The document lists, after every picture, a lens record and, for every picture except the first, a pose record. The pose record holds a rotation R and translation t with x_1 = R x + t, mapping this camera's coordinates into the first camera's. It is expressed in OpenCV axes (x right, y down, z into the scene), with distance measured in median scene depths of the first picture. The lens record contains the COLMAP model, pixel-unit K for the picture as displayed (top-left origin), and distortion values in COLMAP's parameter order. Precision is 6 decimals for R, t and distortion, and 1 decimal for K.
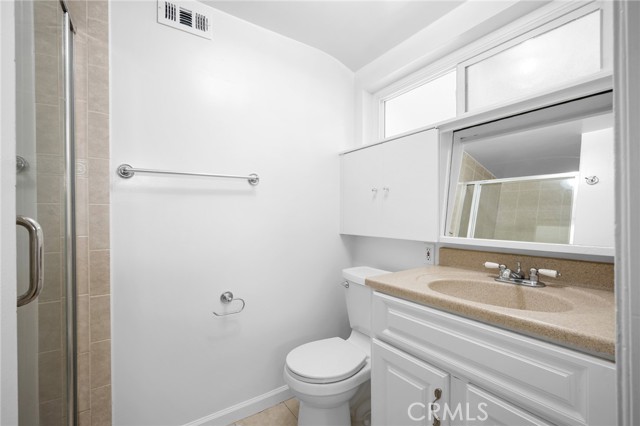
lens RADIAL K [[287.3, 0, 320.6], [0, 287.3, 213.9], [0, 0, 1]] dist [0.000110, 0.000002]
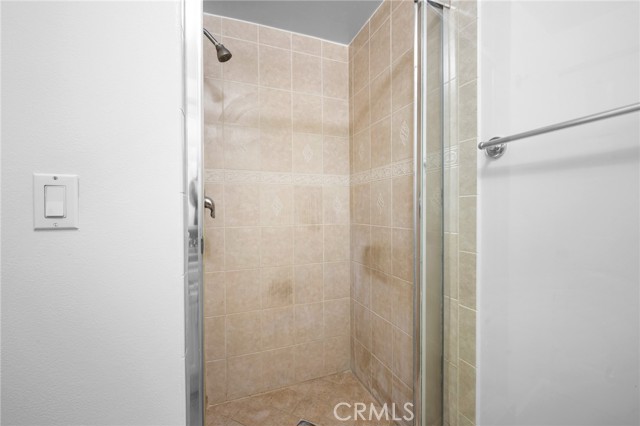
lens RADIAL K [[279.0, 0, 320.0], [0, 279.0, 213.8], [0, 0, 1]] dist [-0.000641, -0.000031]
pose [[-0.232714, 0.017300, -0.972391, 0.098257], [0.003679, 0.999850, 0.016908, 0.001760], [0.972538, 0.000358, -0.232743, 0.773835]]
